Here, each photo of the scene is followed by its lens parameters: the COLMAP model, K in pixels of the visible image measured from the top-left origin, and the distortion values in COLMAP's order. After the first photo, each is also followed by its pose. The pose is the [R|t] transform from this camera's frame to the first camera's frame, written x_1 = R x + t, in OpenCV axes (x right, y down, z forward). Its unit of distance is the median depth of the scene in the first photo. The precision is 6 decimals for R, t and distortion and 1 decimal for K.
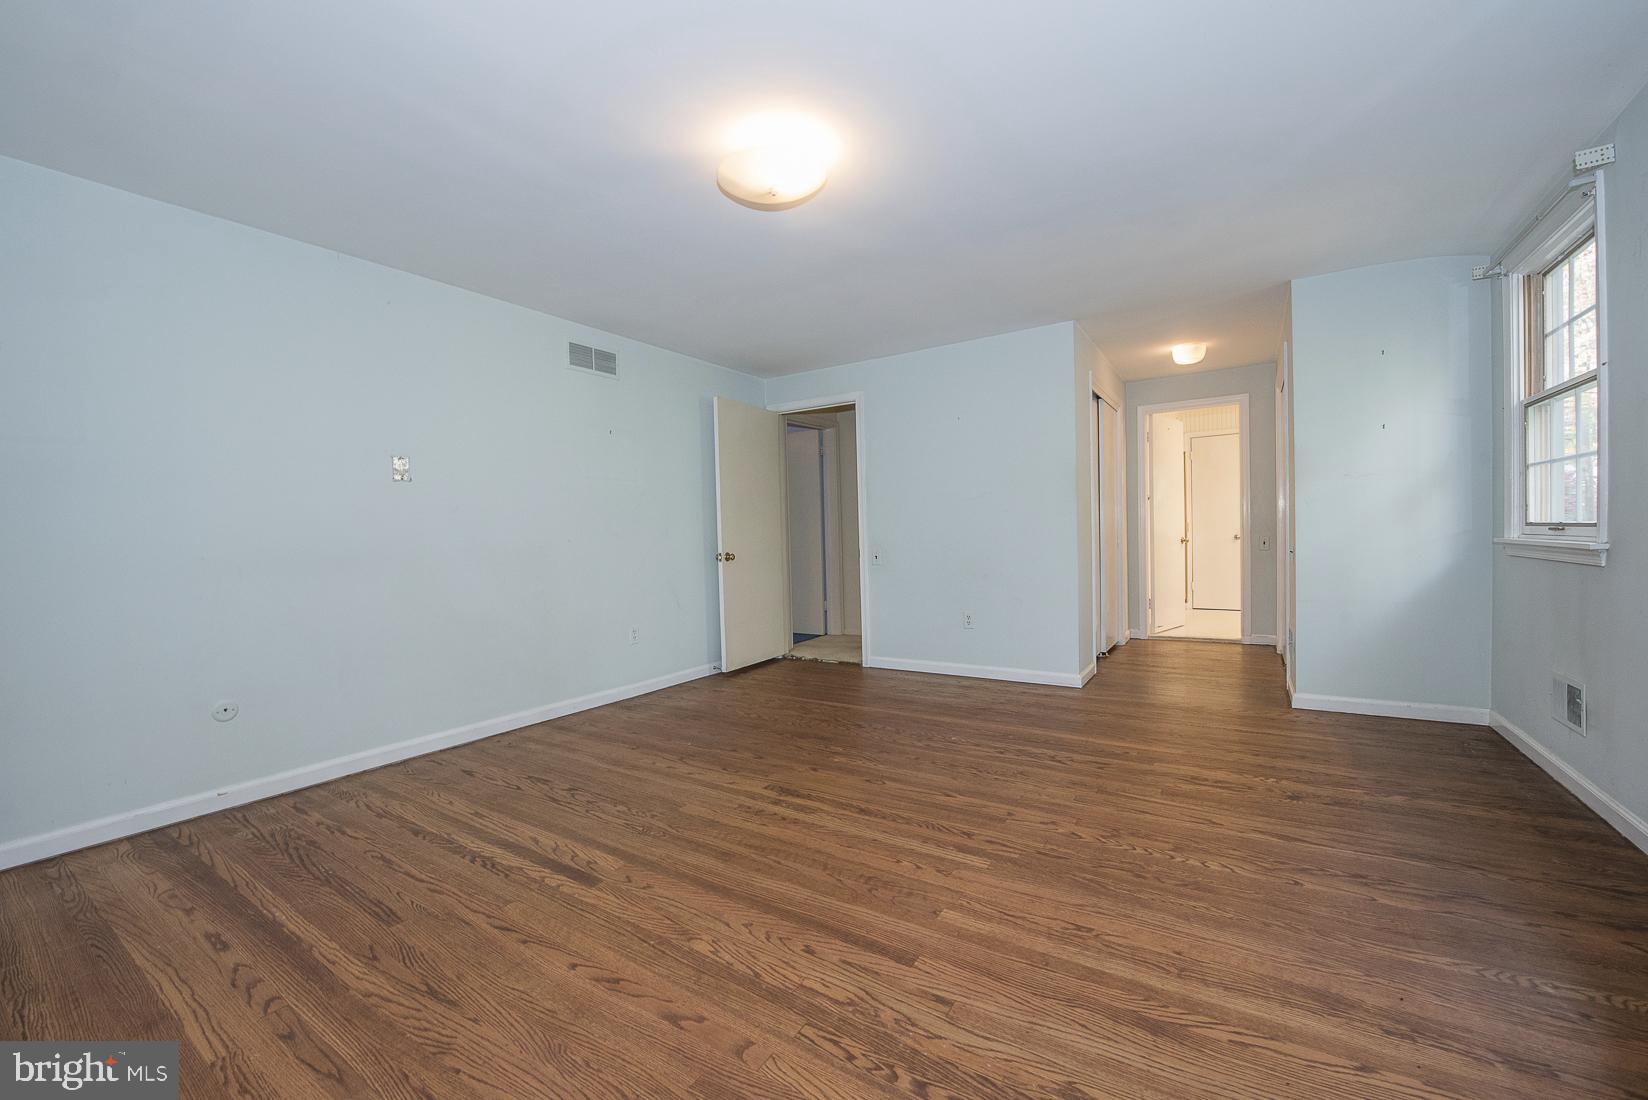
lens RADIAL K [[660.5, 0, 823.5], [0, 660.5, 538.7], [0, 0, 1]] dist [-0.008911, -0.000334]
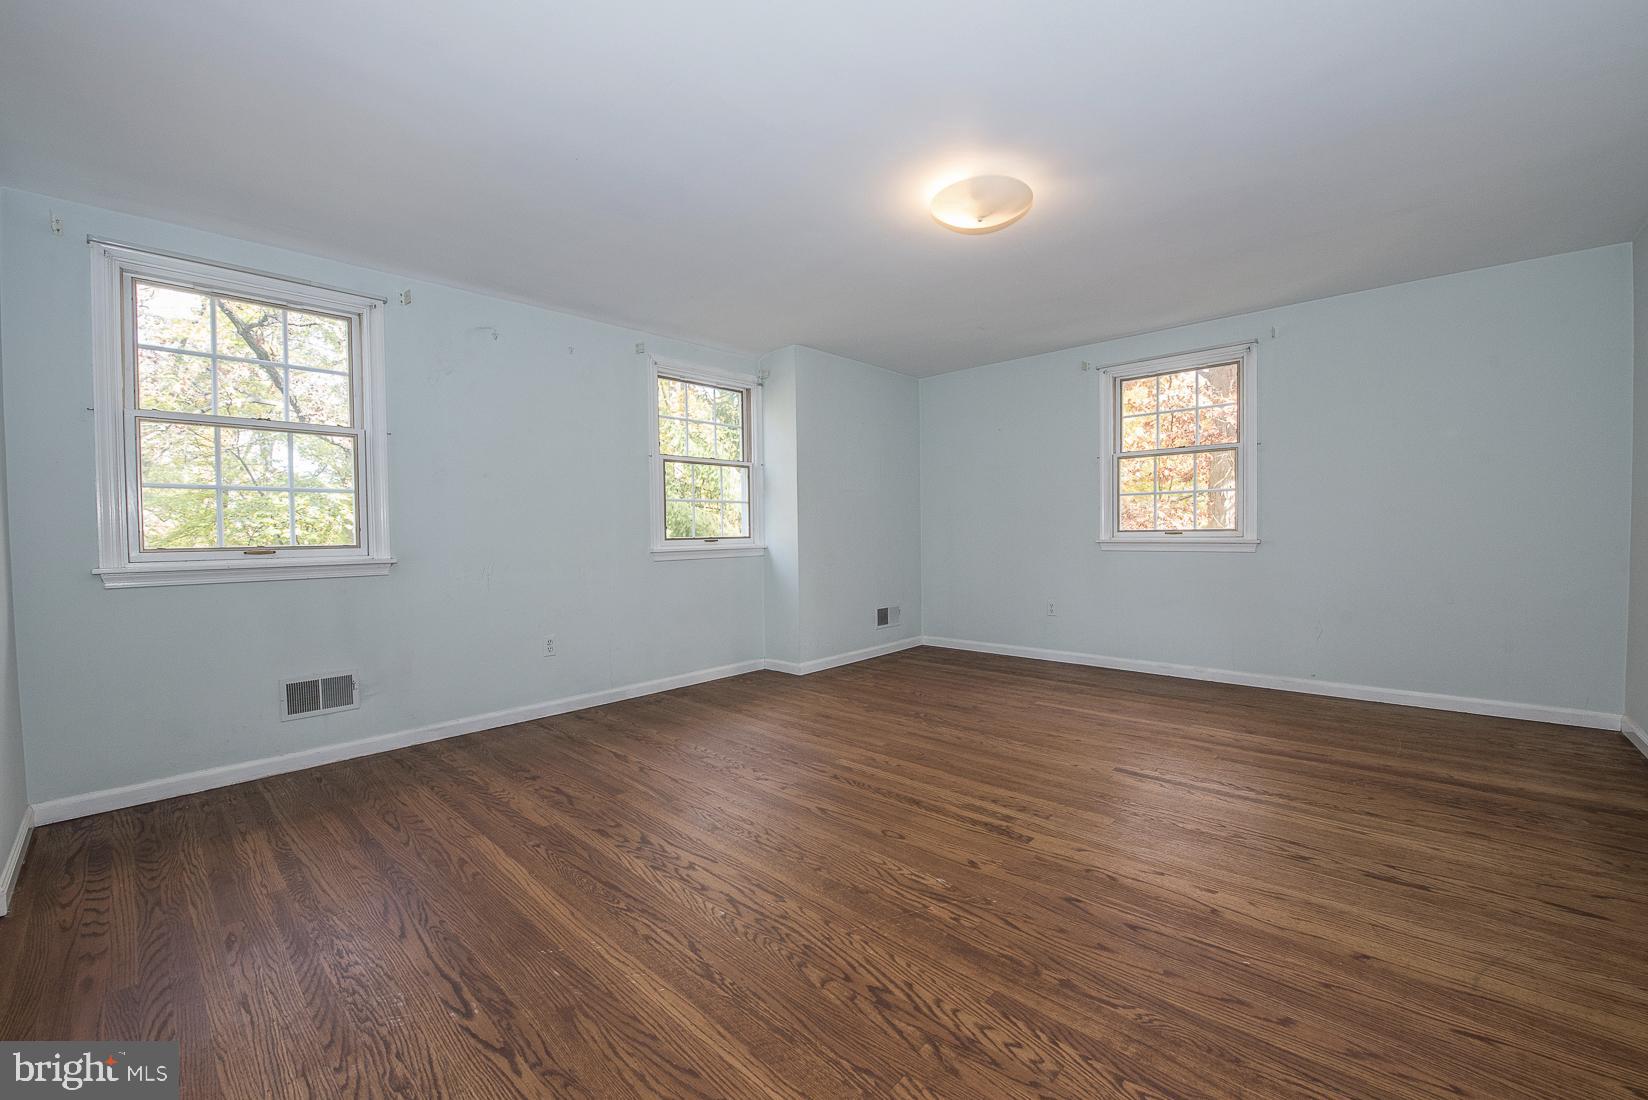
lens RADIAL K [[660.5, 0, 817.9], [0, 660.5, 549.2], [0, 0, 1]] dist [-0.008911, -0.000334]
pose [[-0.983215, 0.035470, 0.178971, 0.012651], [0.041258, 0.998736, 0.028721, -0.014033], [-0.177726, 0.035623, -0.983435, 1.982778]]
